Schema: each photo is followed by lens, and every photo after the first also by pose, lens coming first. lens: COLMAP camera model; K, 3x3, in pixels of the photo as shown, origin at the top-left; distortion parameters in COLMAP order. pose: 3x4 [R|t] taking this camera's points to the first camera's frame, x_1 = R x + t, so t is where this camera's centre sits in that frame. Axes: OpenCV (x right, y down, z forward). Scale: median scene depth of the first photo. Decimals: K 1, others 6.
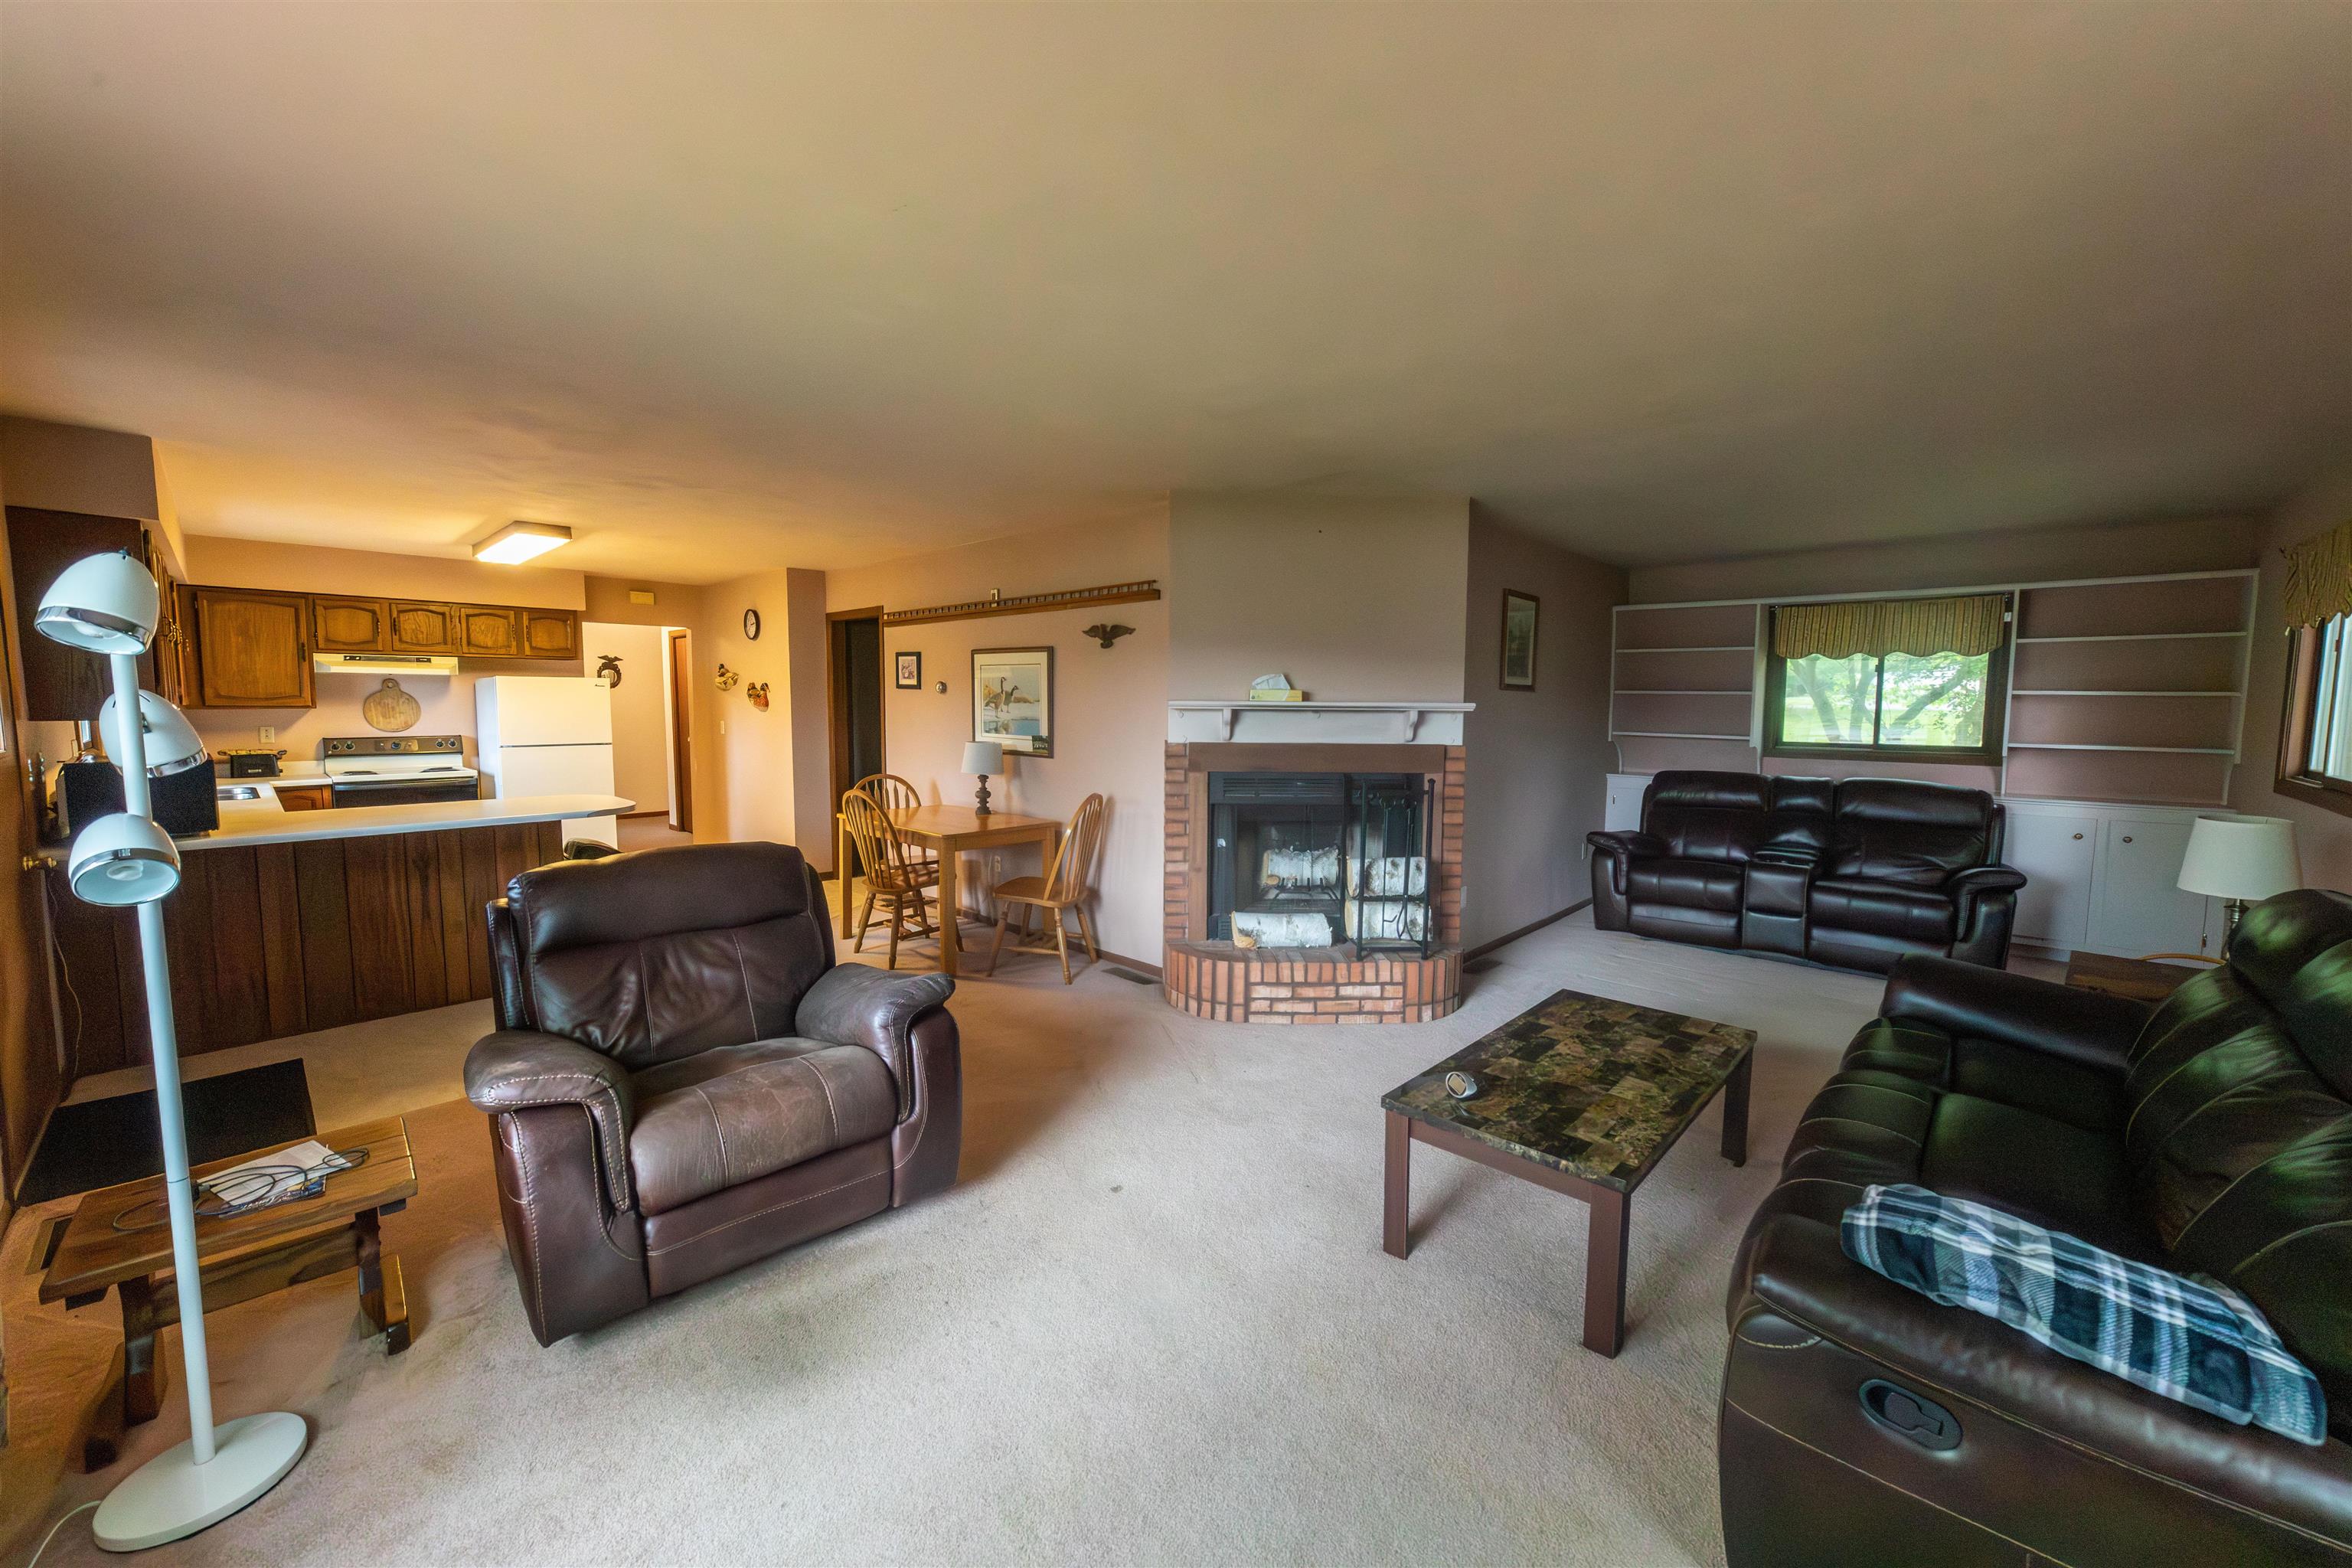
lens RADIAL K [[917.8, 0, 1177.2], [0, 917.8, 777.4], [0, 0, 1]] dist [0.003096, 0.000569]
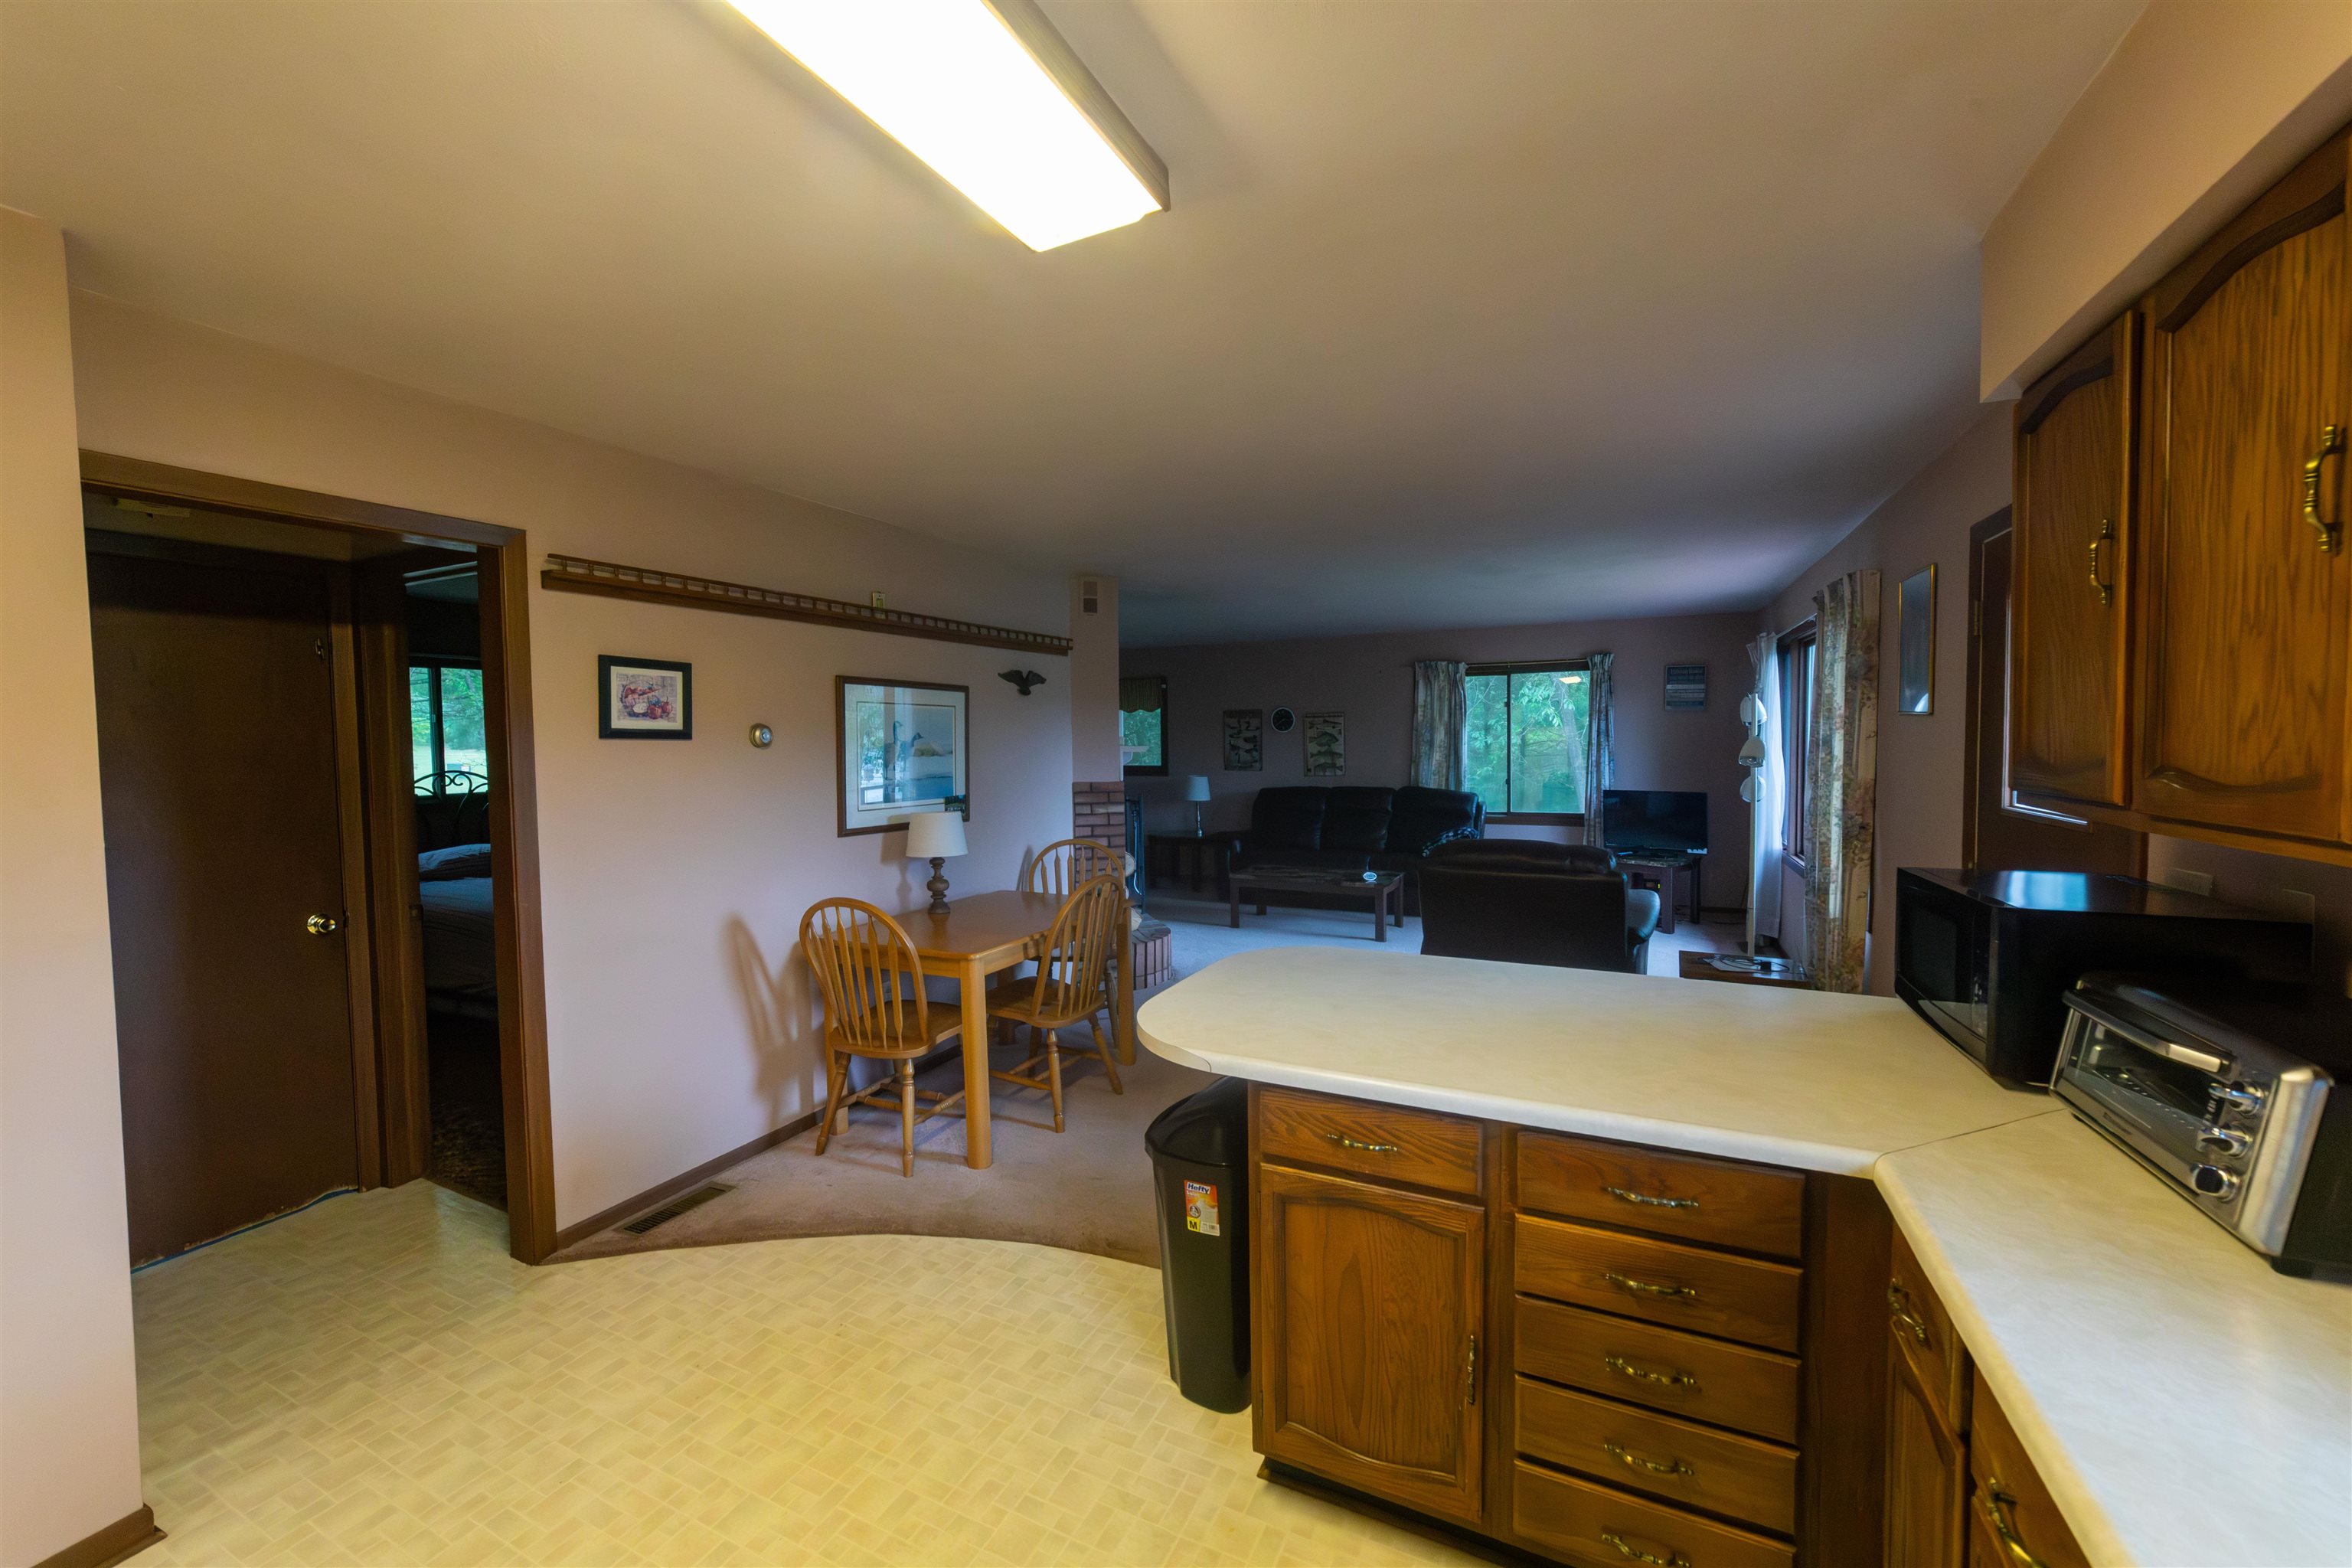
lens RADIAL K [[917.8, 0, 1179.5], [0, 917.8, 779.8], [0, 0, 1]] dist [0.003096, 0.000569]
pose [[-0.306927, -0.047681, 0.950538, -0.847527], [0.091238, 0.992670, 0.079255, -0.091828], [-0.947350, 0.111050, -0.300327, 0.922900]]
